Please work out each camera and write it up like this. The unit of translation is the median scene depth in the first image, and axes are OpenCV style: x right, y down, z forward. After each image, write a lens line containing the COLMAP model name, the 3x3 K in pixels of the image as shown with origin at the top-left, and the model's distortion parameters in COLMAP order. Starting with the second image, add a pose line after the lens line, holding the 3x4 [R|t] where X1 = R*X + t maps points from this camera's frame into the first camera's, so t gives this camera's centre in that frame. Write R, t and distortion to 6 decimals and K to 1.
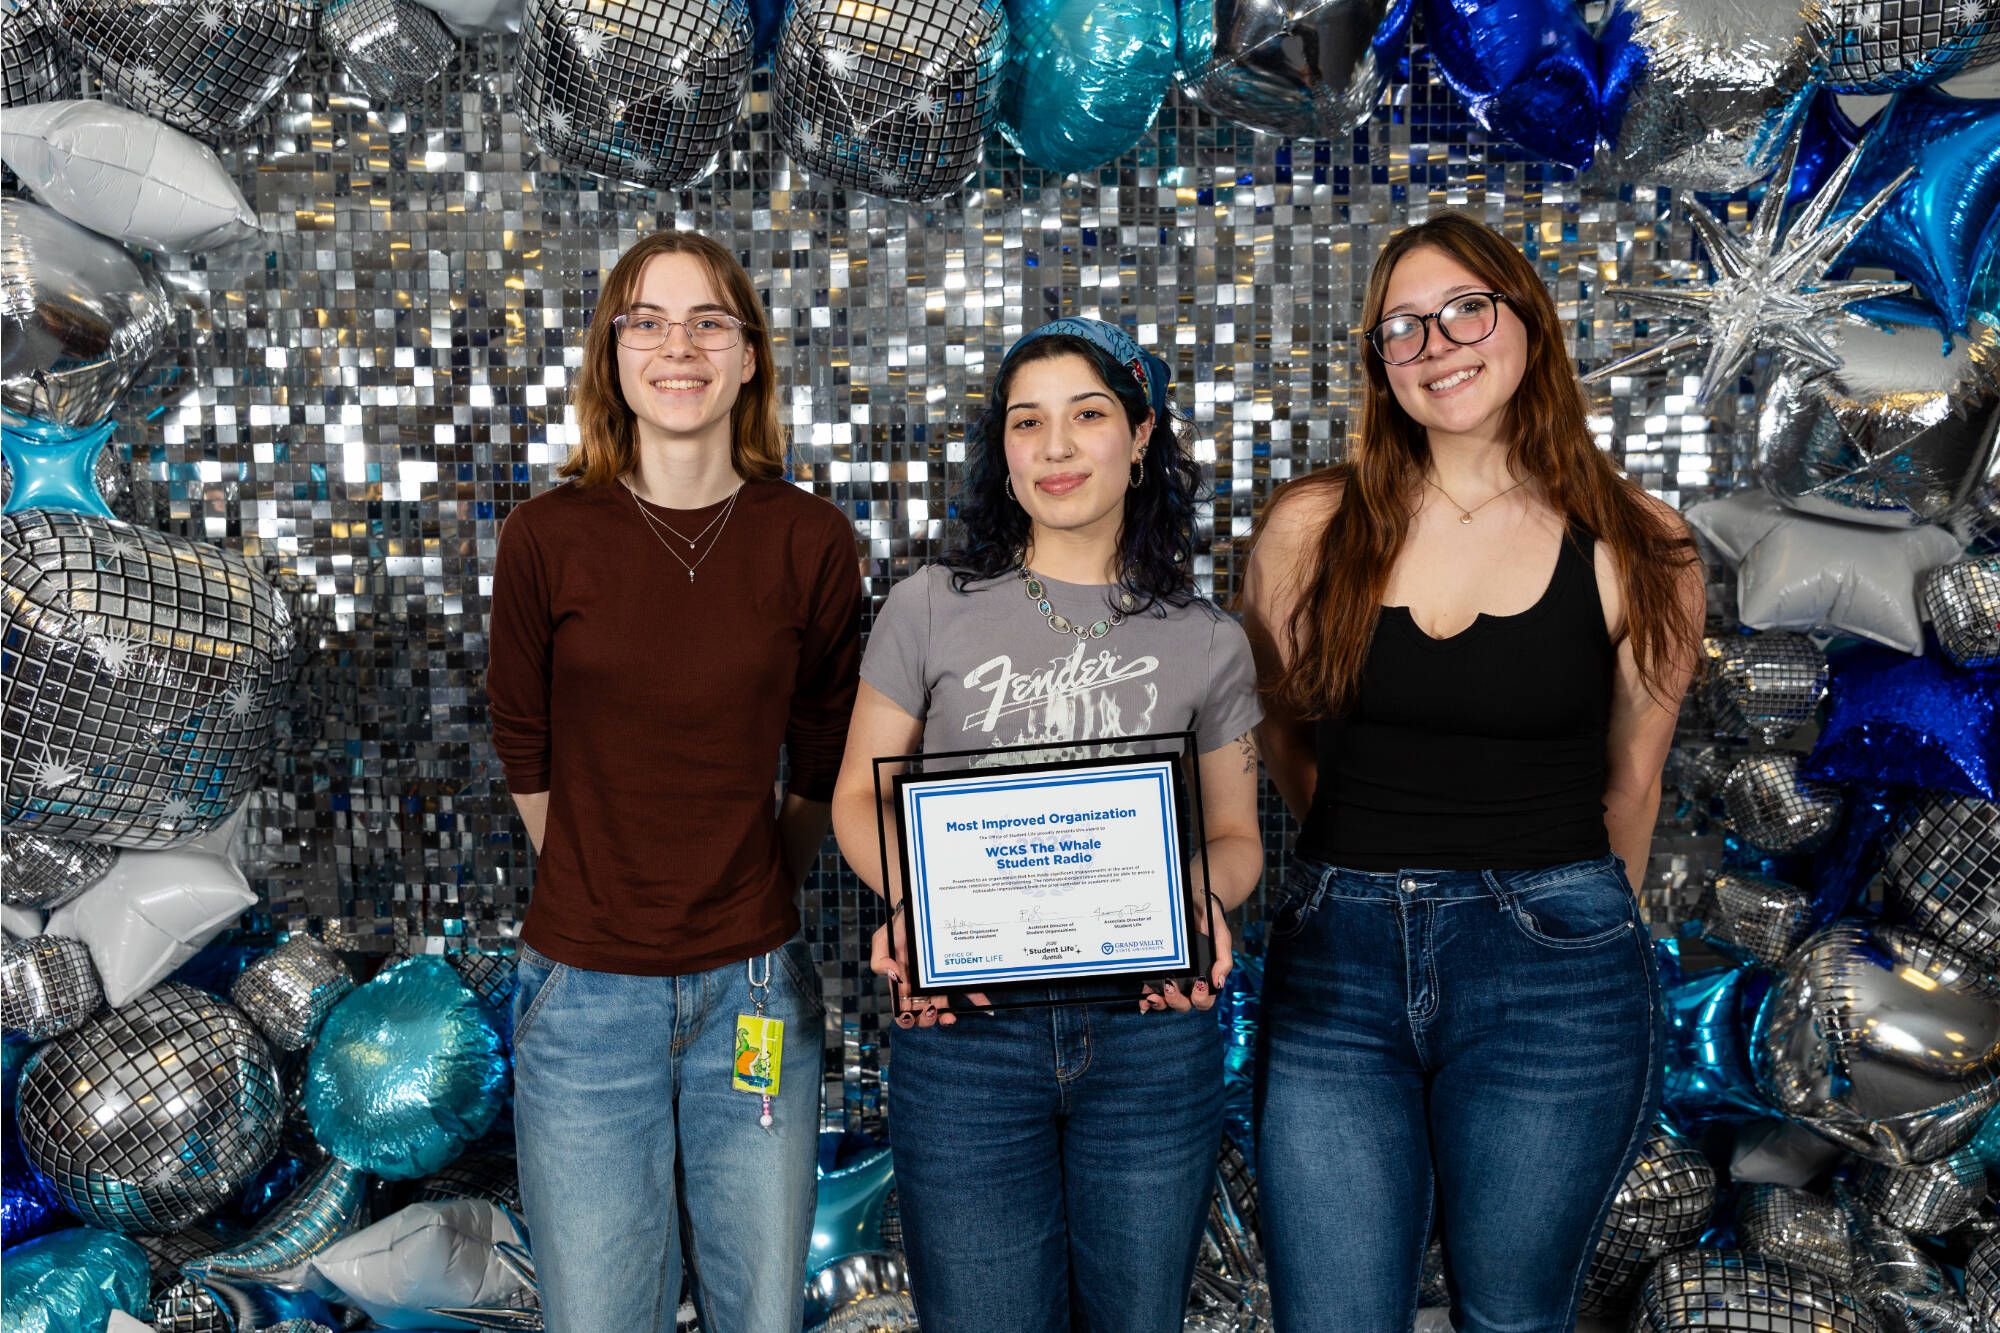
lens RADIAL K [[1667.7, 0, 978.9], [0, 1667.7, 676.0], [0, 0, 1]] dist [-0.026531, 0.041666]
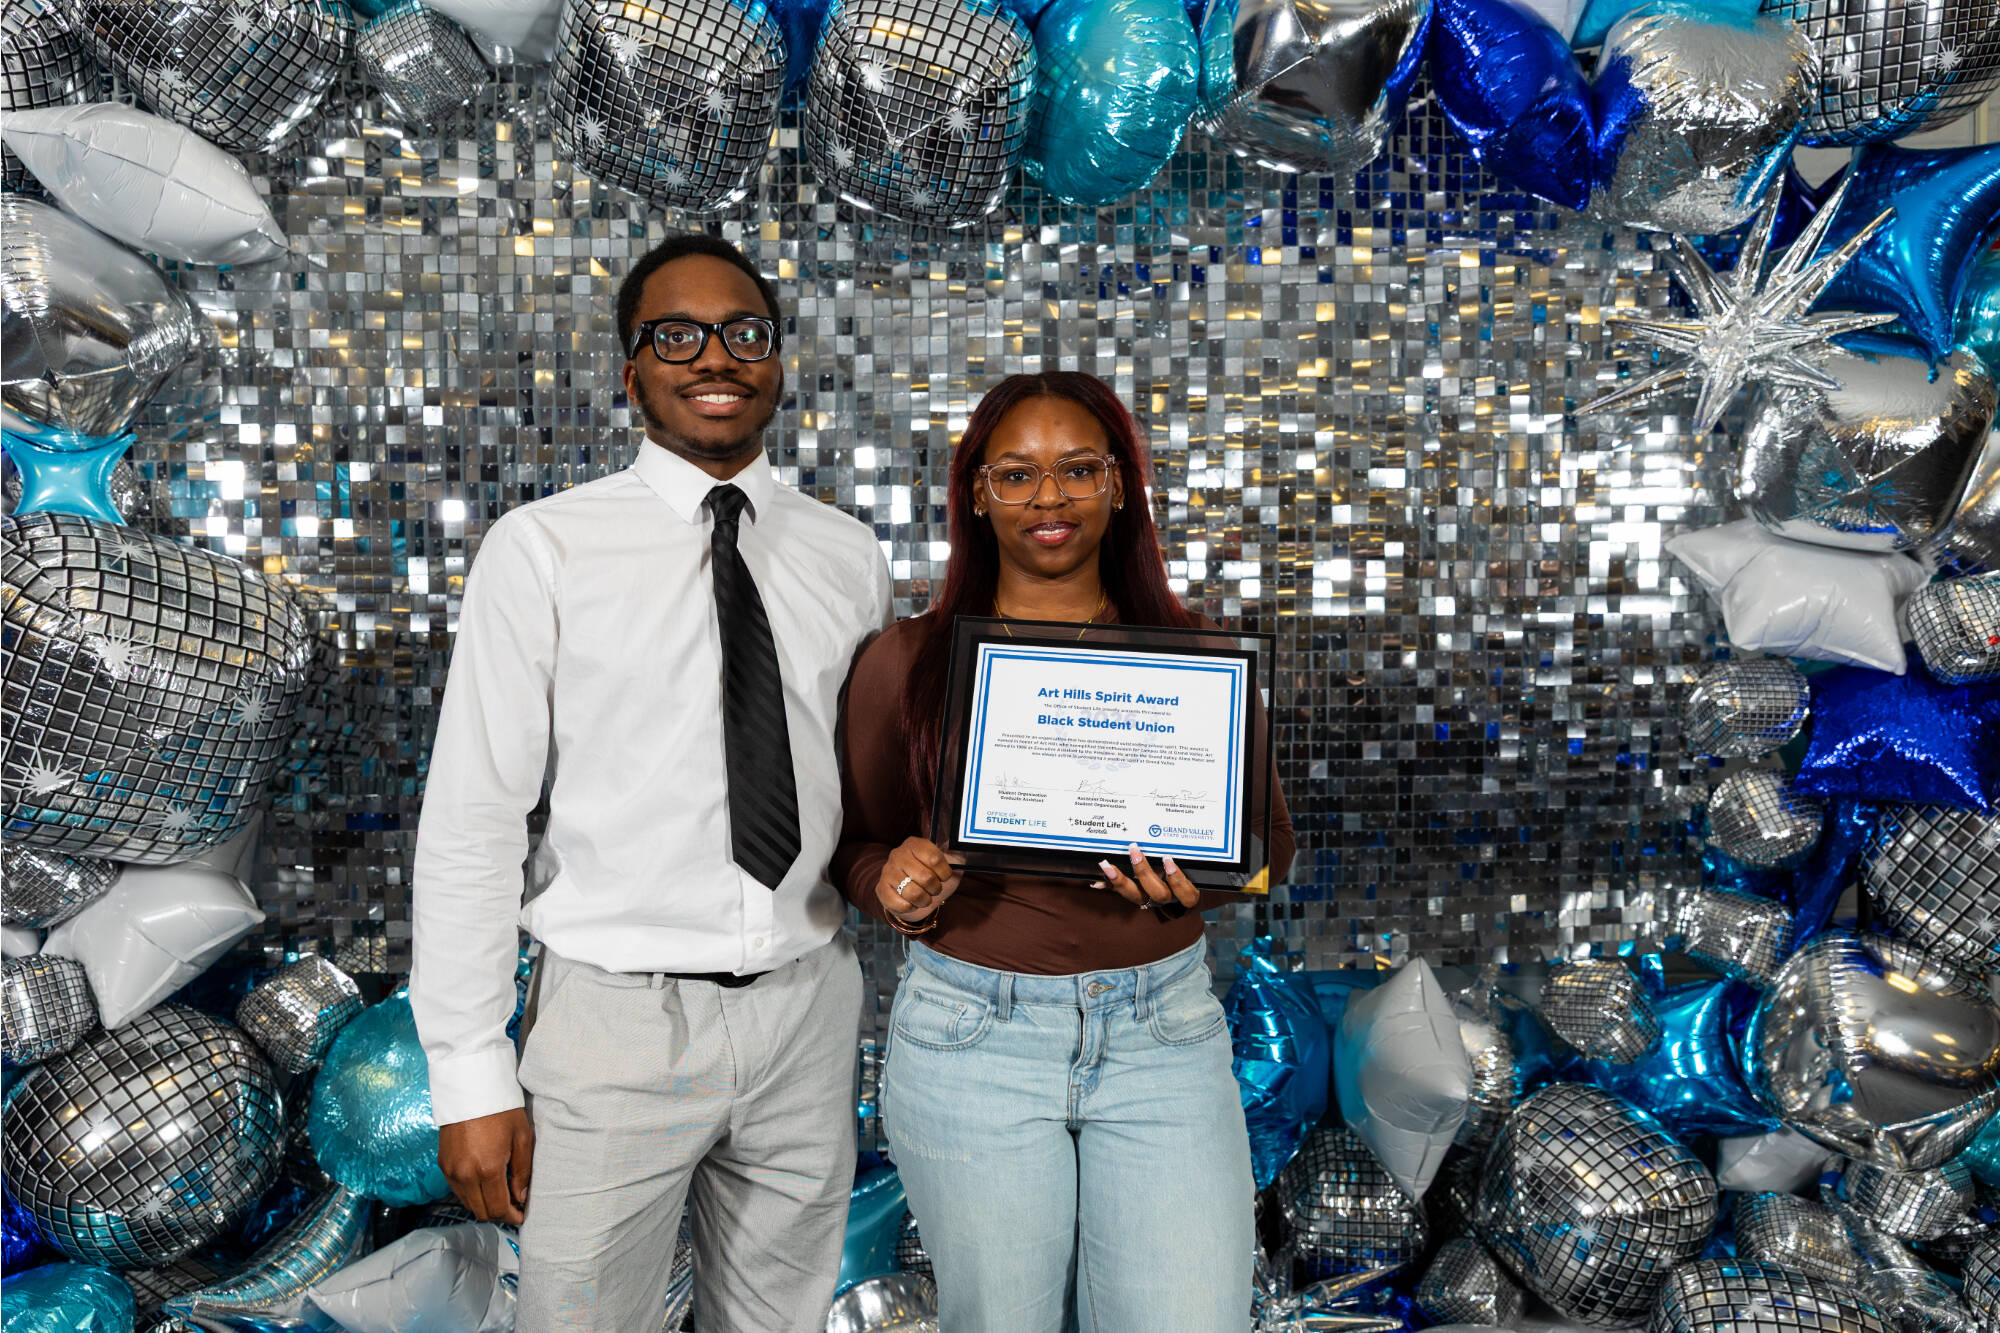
lens RADIAL K [[1406.7, 0, 1002.3], [0, 1406.7, 679.8], [0, 0, 1]] dist [-0.010571, 0.014521]
pose [[0.998675, 0.005328, 0.051188, -0.044568], [-0.002344, 0.998304, -0.058177, 0.044361], [-0.051411, 0.057980, 0.996993, 0.150886]]
